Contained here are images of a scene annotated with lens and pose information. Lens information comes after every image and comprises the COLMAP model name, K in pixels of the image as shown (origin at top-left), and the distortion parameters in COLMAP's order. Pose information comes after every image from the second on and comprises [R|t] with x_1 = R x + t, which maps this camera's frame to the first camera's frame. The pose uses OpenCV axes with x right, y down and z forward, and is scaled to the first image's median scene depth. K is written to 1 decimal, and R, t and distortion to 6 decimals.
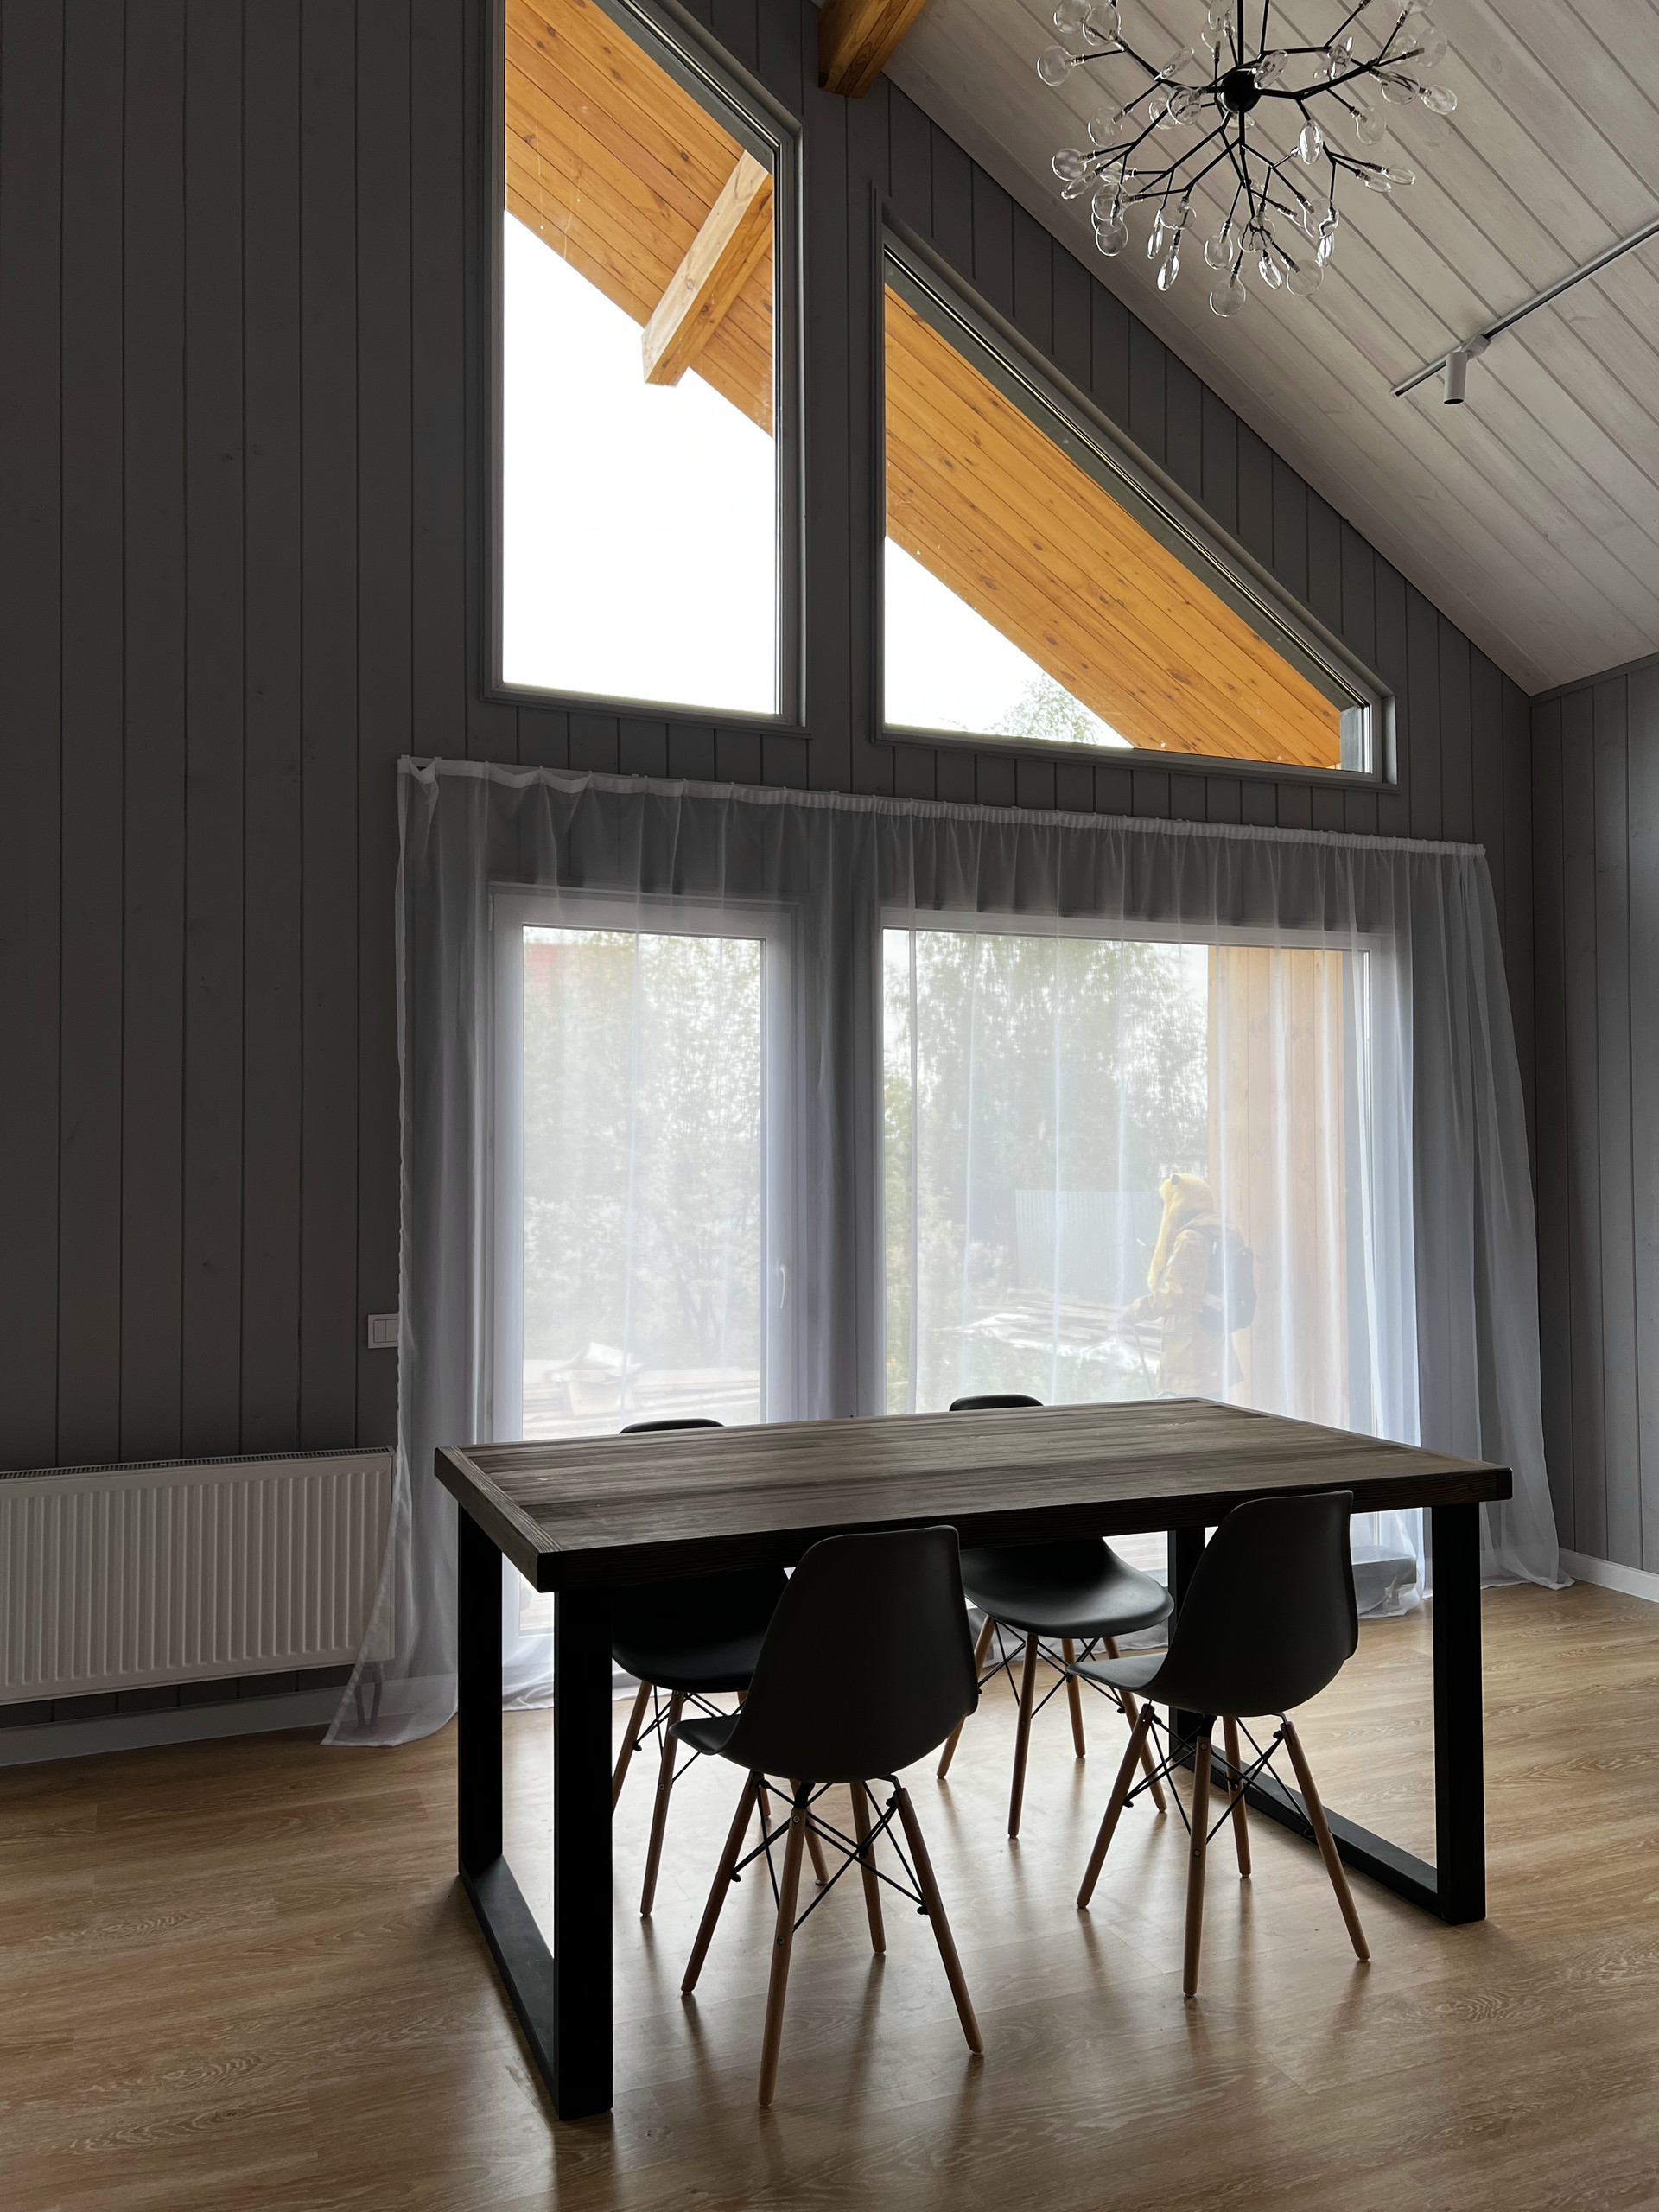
lens RADIAL K [[1642.5, 0, 834.6], [0, 1642.5, 1119.5], [0, 0, 1]] dist [0.052958, -0.057211]
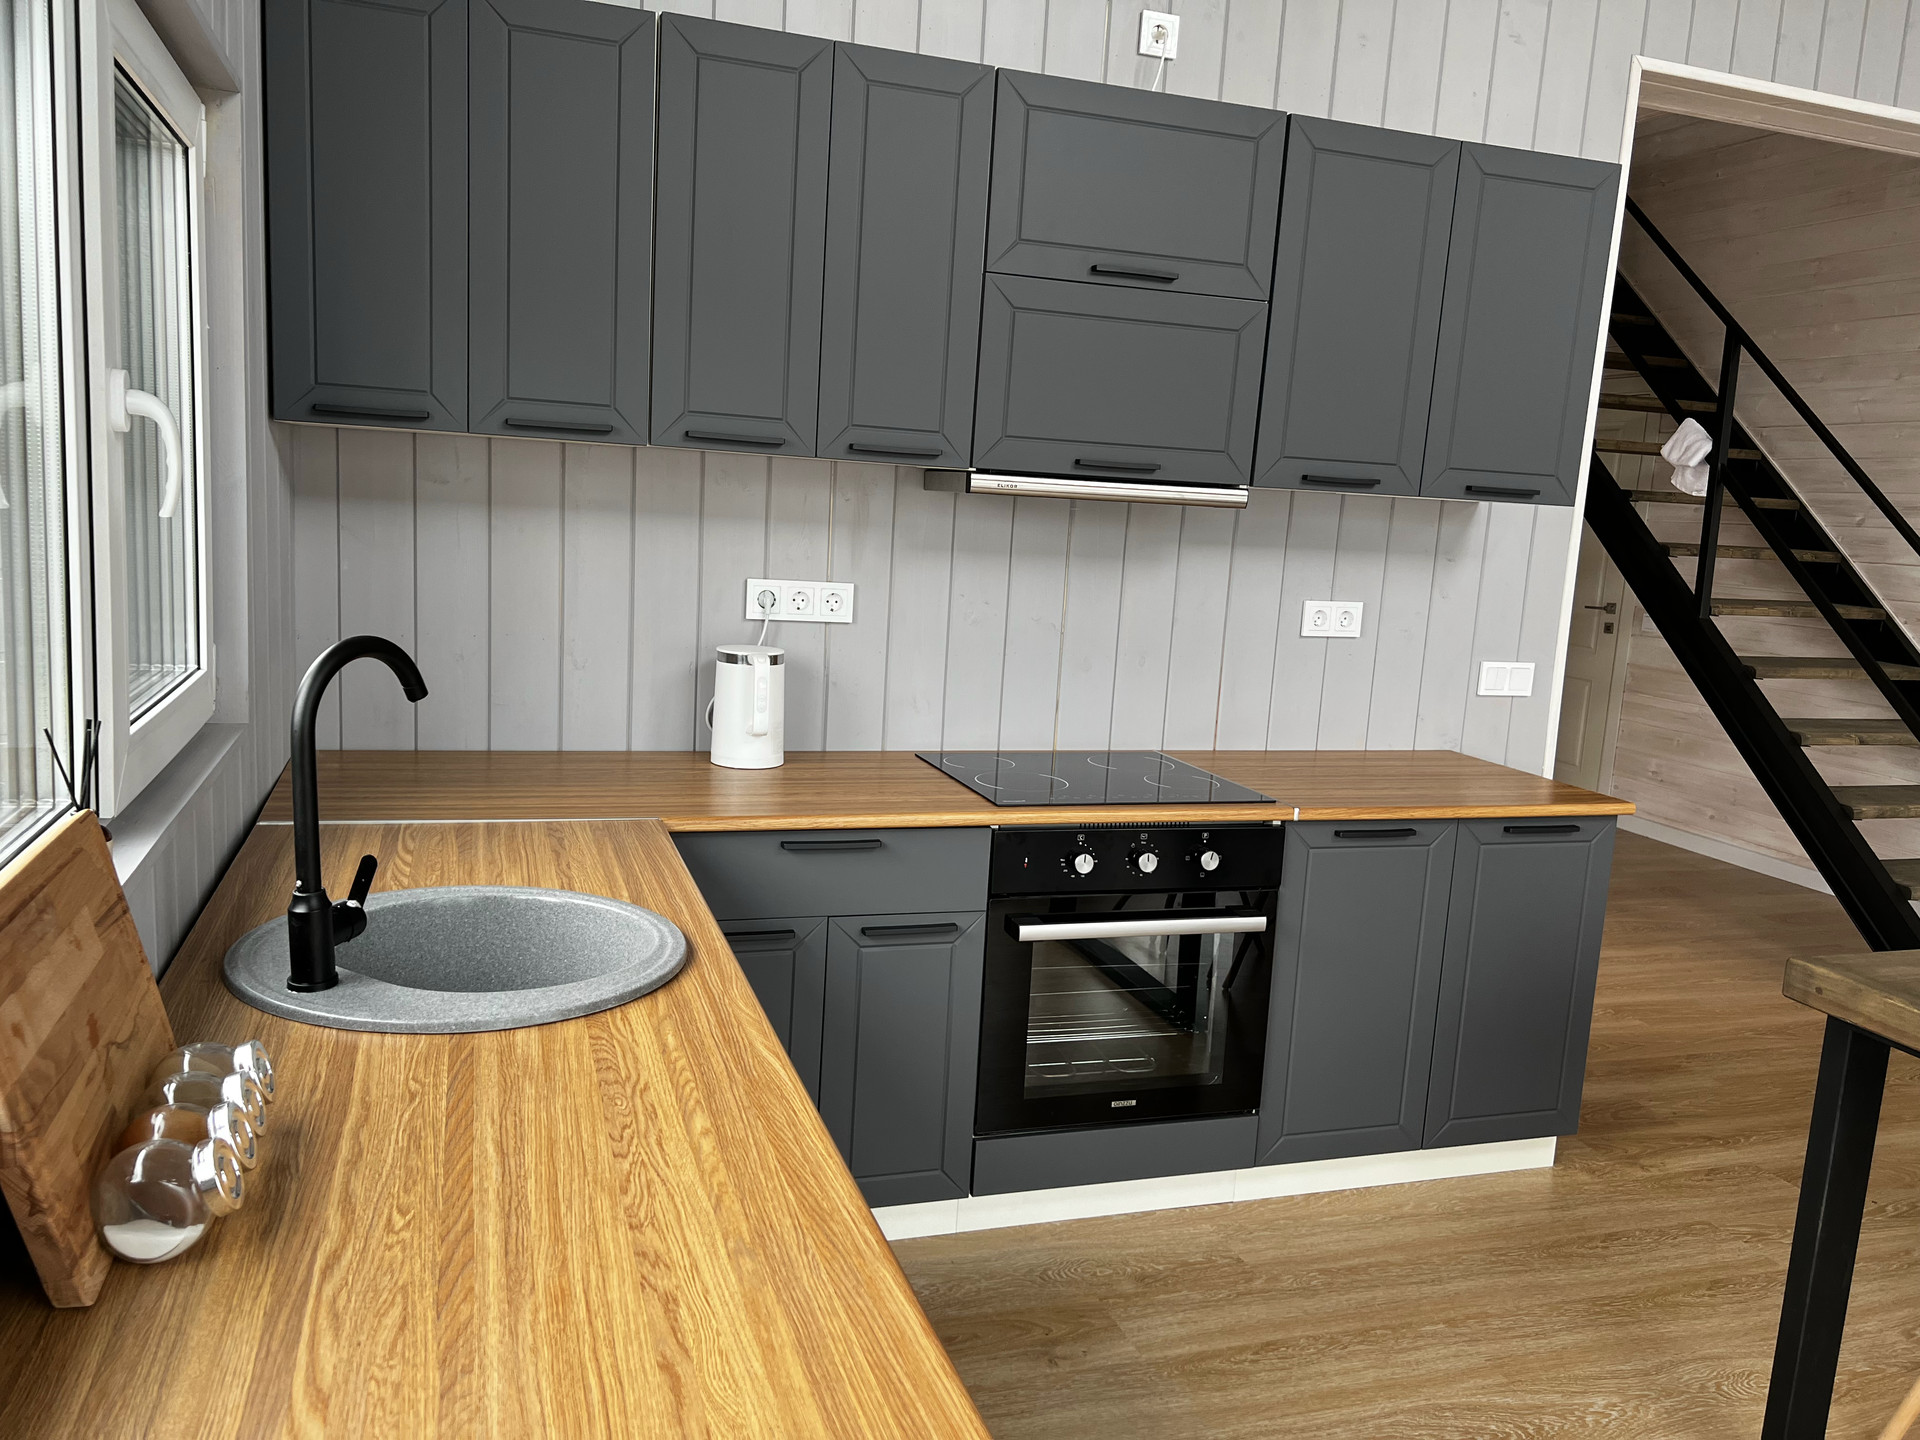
lens RADIAL K [[1438.2, 0, 950.8], [0, 1438.2, 726.3], [0, 0, 1]] dist [0.064926, -0.077156]
pose [[-0.996234, -0.065302, 0.057037, 0.545663], [-0.057225, 0.989425, 0.133278, 0.026540], [-0.065137, 0.129512, -0.989436, 1.199412]]
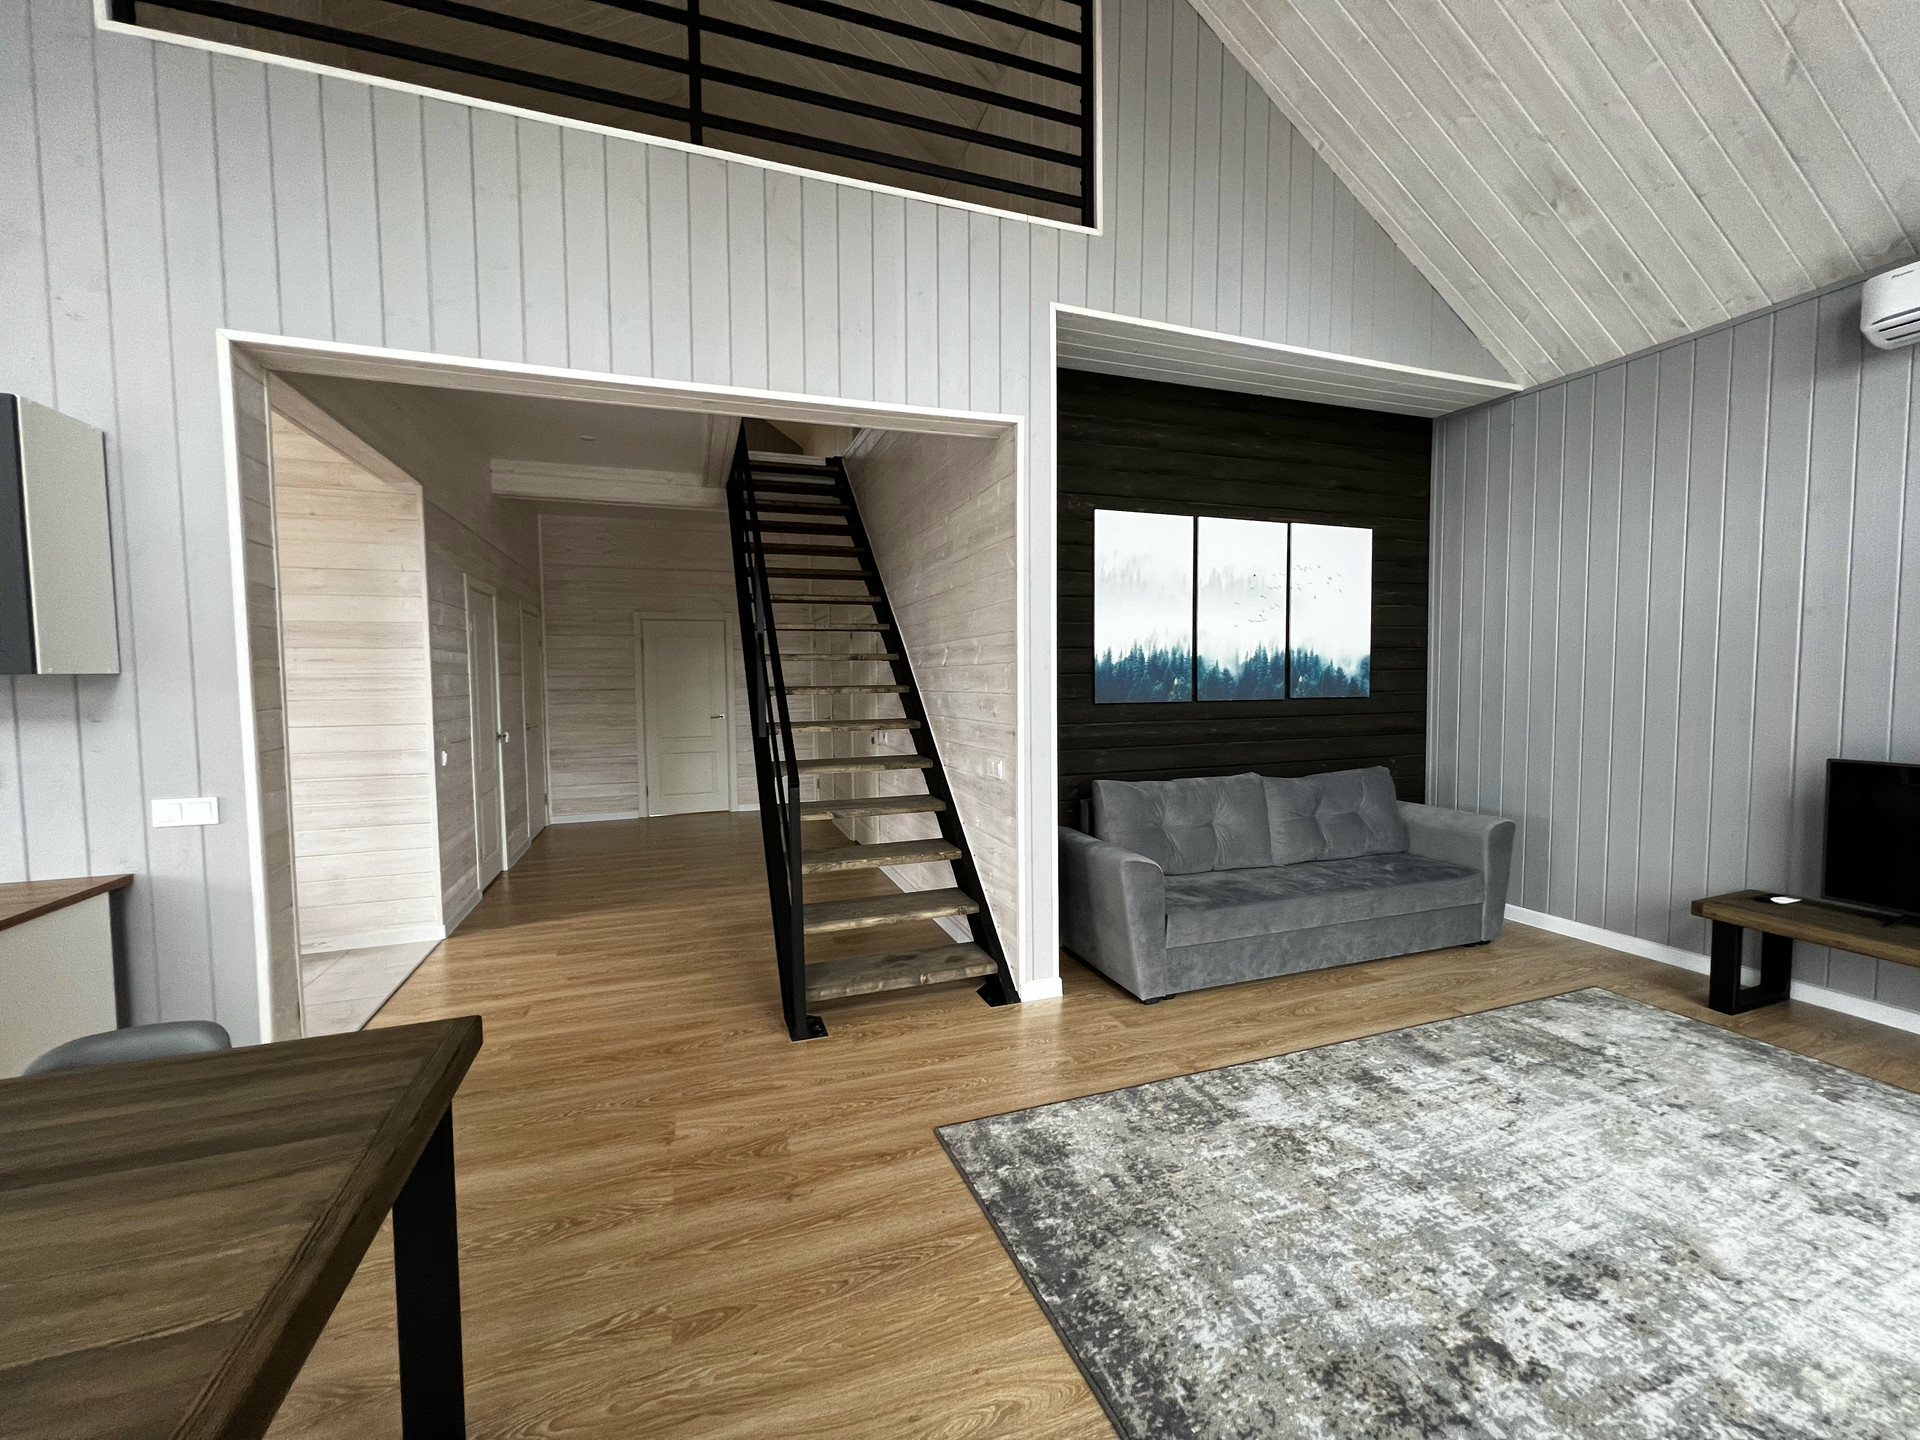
lens RADIAL K [[769.0, 0, 955.4], [0, 769.0, 716.8], [0, 0, 1]] dist [-0.000301, 0.000039]
pose [[-0.998909, 0.010521, 0.045493, -0.312899], [0.011691, 0.999606, 0.025519, 0.016855], [-0.045207, 0.026023, -0.998639, 0.864809]]
